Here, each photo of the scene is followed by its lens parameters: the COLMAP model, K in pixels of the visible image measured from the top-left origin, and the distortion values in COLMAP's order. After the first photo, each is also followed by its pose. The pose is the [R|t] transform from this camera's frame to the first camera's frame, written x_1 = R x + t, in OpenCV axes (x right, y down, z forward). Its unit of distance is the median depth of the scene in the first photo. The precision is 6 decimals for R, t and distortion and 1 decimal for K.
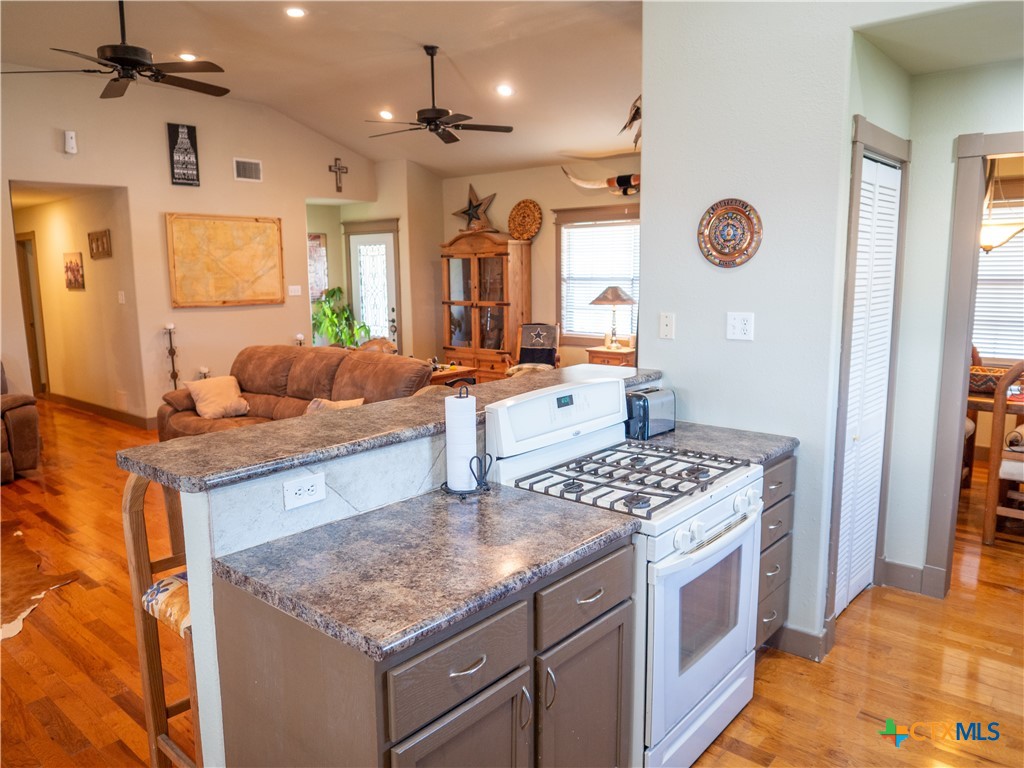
lens RADIAL K [[737.9, 0, 510.3], [0, 737.9, 383.0], [0, 0, 1]] dist [-0.019694, 0.004684]
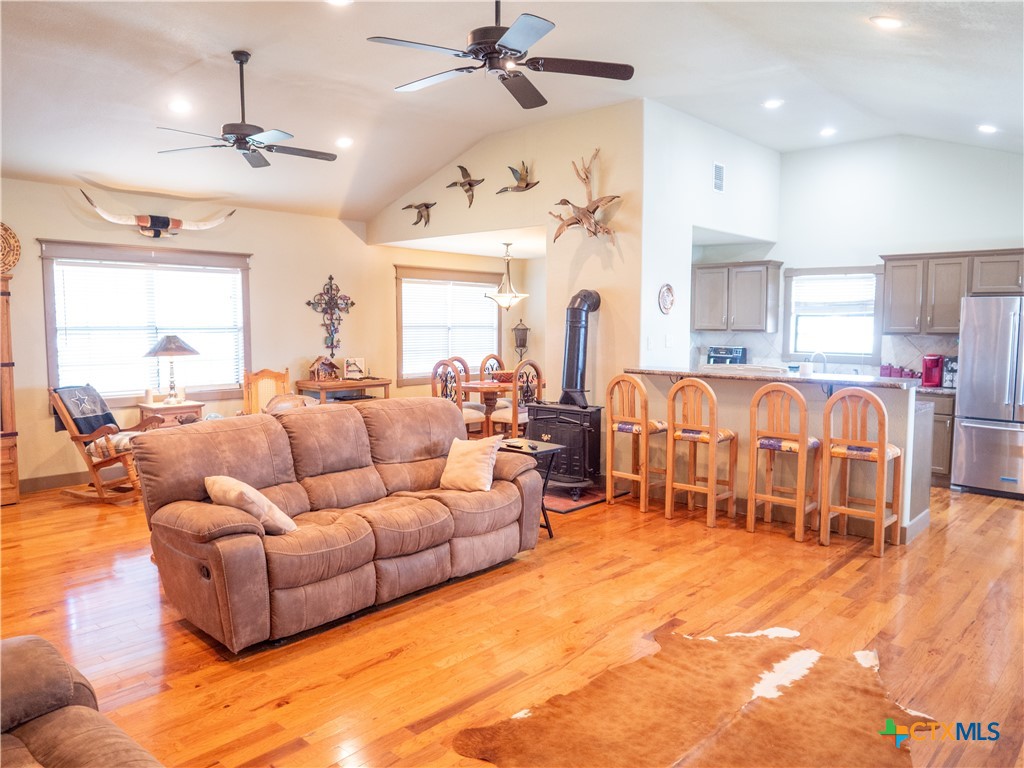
lens RADIAL K [[737.9, 0, 507.6], [0, 737.9, 381.5], [0, 0, 1]] dist [-0.019694, 0.004684]
pose [[0.024280, -0.068830, 0.997333, -1.023917], [0.154212, 0.985944, 0.064289, -0.092938], [-0.987739, 0.152240, 0.034553, 0.759067]]
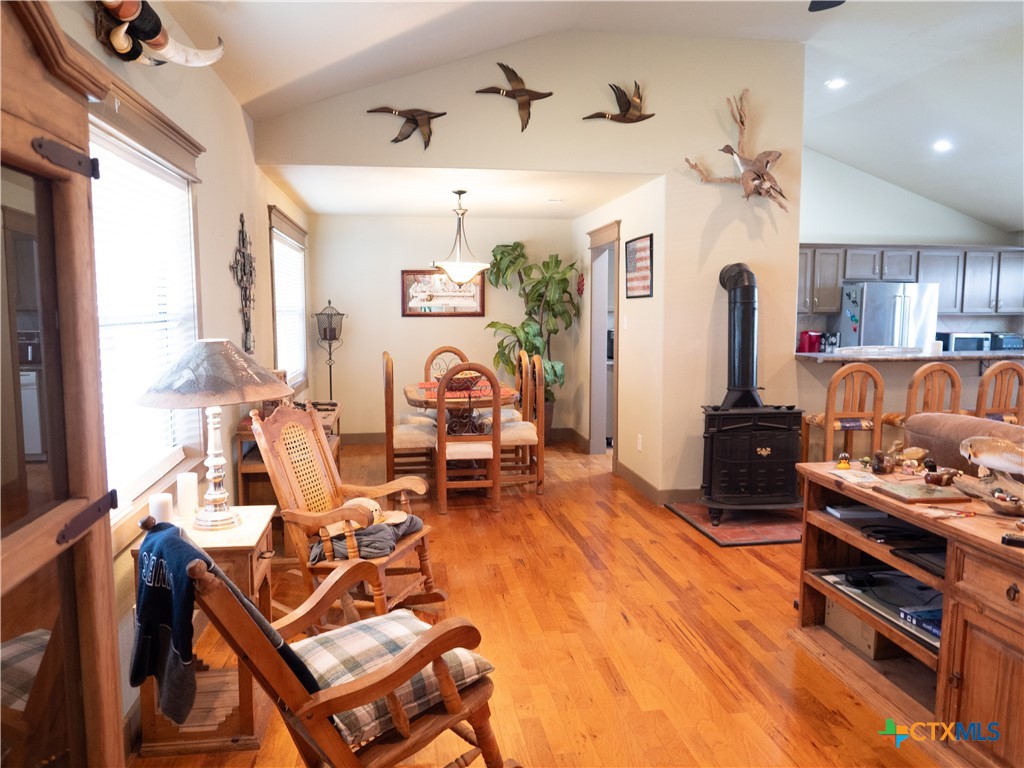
lens RADIAL K [[737.9, 0, 506.6], [0, 737.9, 382.8], [0, 0, 1]] dist [-0.019694, 0.004684]
pose [[-0.762850, -0.055374, 0.644200, -0.237556], [0.111326, 0.970198, 0.215227, -0.228705], [-0.636920, 0.235902, -0.733950, 1.565792]]
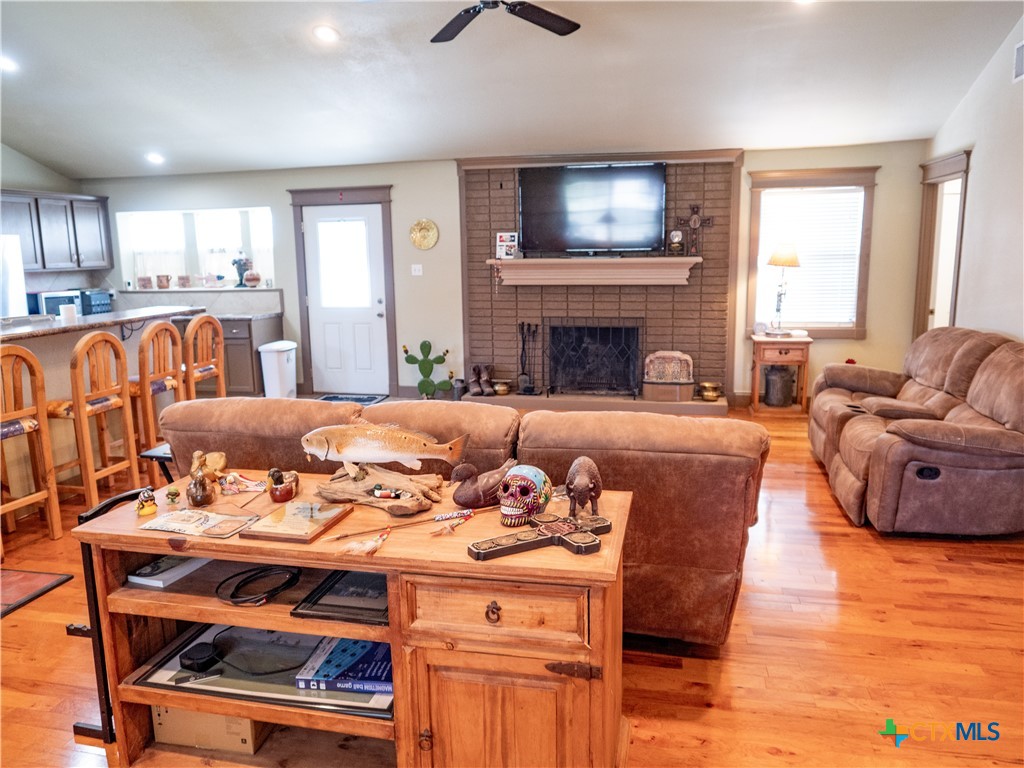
lens RADIAL K [[737.9, 0, 509.5], [0, 737.9, 380.5], [0, 0, 1]] dist [-0.019694, 0.004684]
pose [[-0.878415, 0.112748, -0.464408, -0.074542], [-0.045847, 0.947408, 0.316727, -0.206297], [0.475694, 0.299510, -0.827048, 1.383251]]
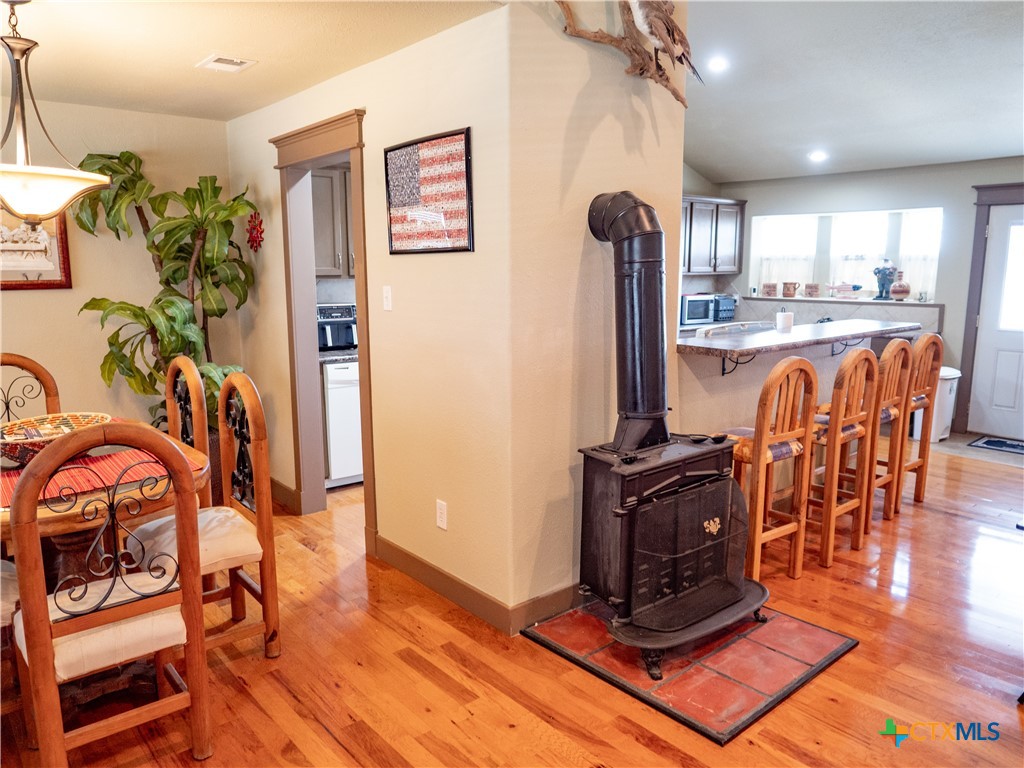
lens RADIAL K [[737.9, 0, 509.9], [0, 737.9, 387.6], [0, 0, 1]] dist [-0.019694, 0.004684]
pose [[-0.989209, -0.010725, 0.146117, 0.149680], [0.036578, 0.947657, 0.317189, -0.179491], [-0.141871, 0.319111, -0.937038, 1.207559]]
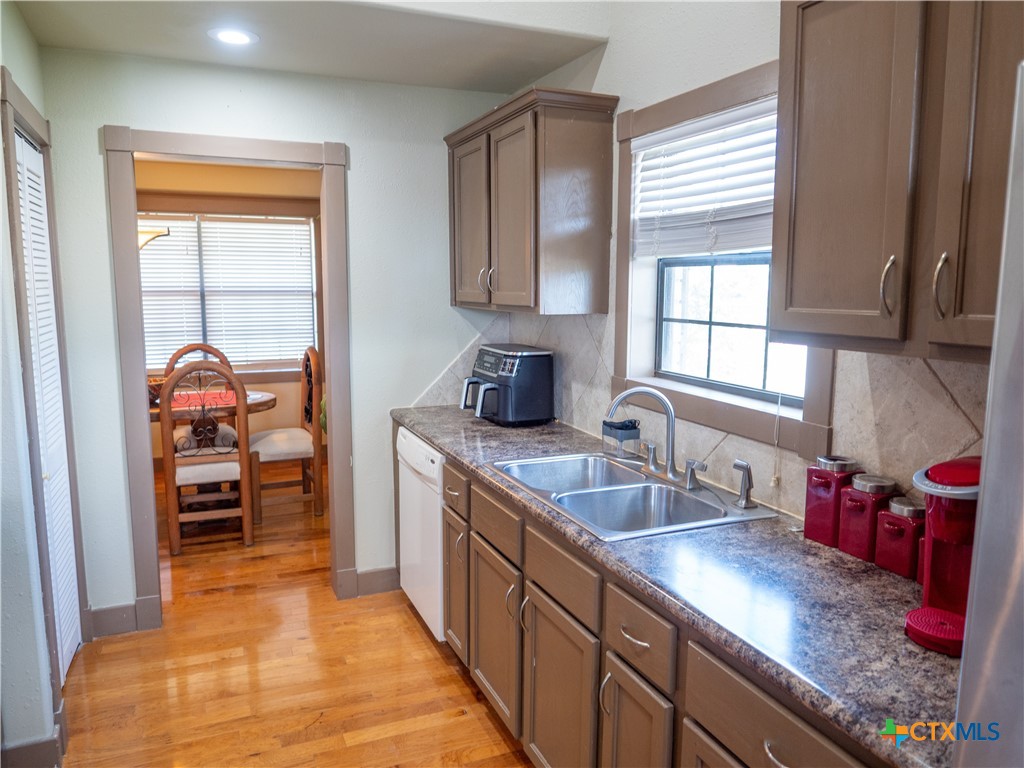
lens RADIAL K [[737.9, 0, 505.2], [0, 737.9, 382.5], [0, 0, 1]] dist [-0.019694, 0.004684]
pose [[0.435001, -0.109487, 0.893749, -0.010596], [0.135551, 0.989231, 0.055209, -0.002434], [-0.890169, 0.097133, 0.445157, 0.102470]]
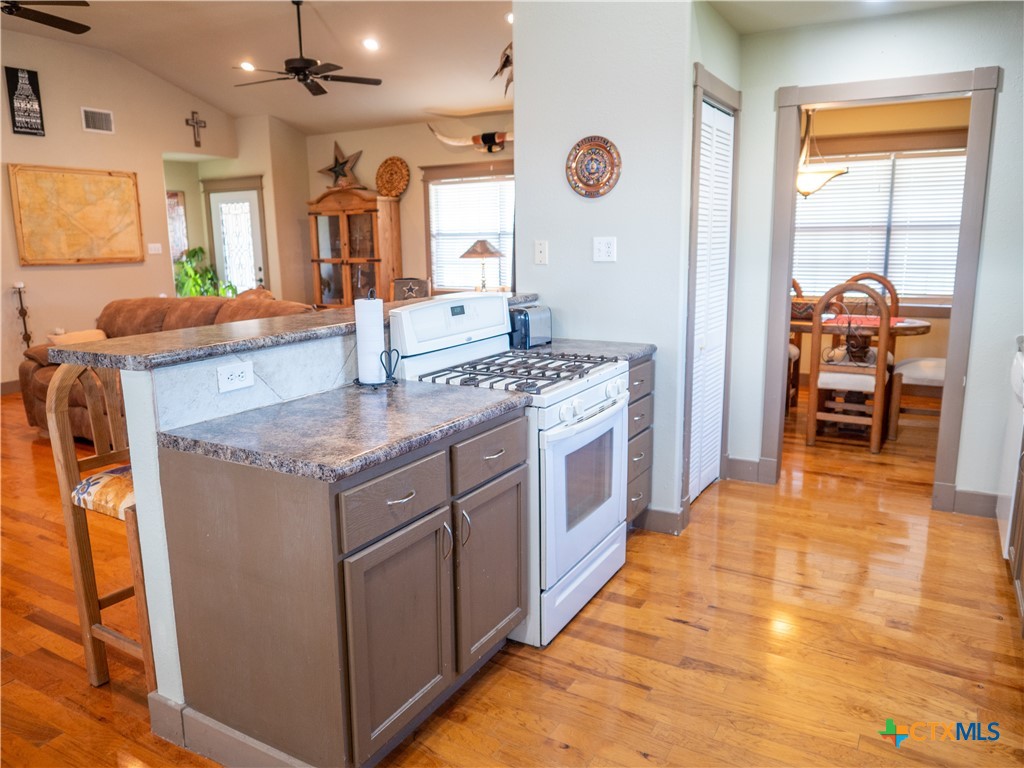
lens RADIAL K [[737.9, 0, 507.5], [0, 737.9, 382.3], [0, 0, 1]] dist [-0.019694, 0.004684]
pose [[0.983114, -0.039128, 0.178762, -0.025603], [0.032855, 0.998741, 0.037920, 0.042719], [-0.180021, -0.031406, 0.983161, -0.054298]]
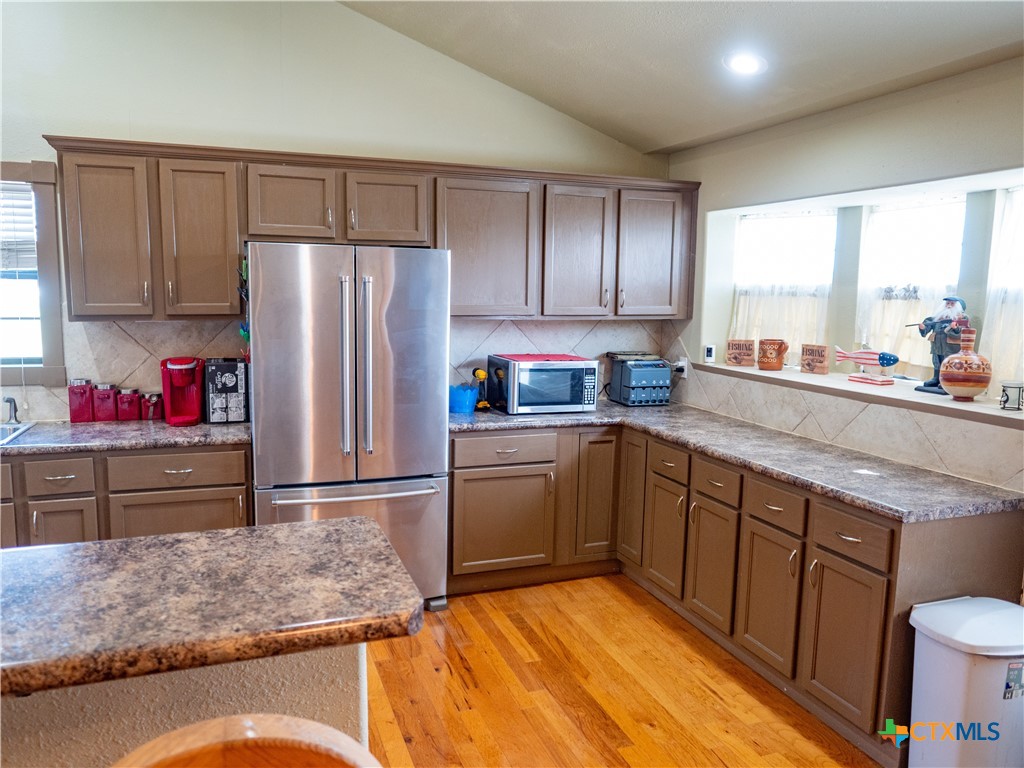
lens RADIAL K [[737.9, 0, 509.0], [0, 737.9, 384.1], [0, 0, 1]] dist [-0.019694, 0.004684]
pose [[-0.879593, -0.062560, 0.471596, -0.286390], [0.071790, 0.962508, 0.261581, -0.066775], [-0.470280, 0.263940, -0.842124, 0.473694]]
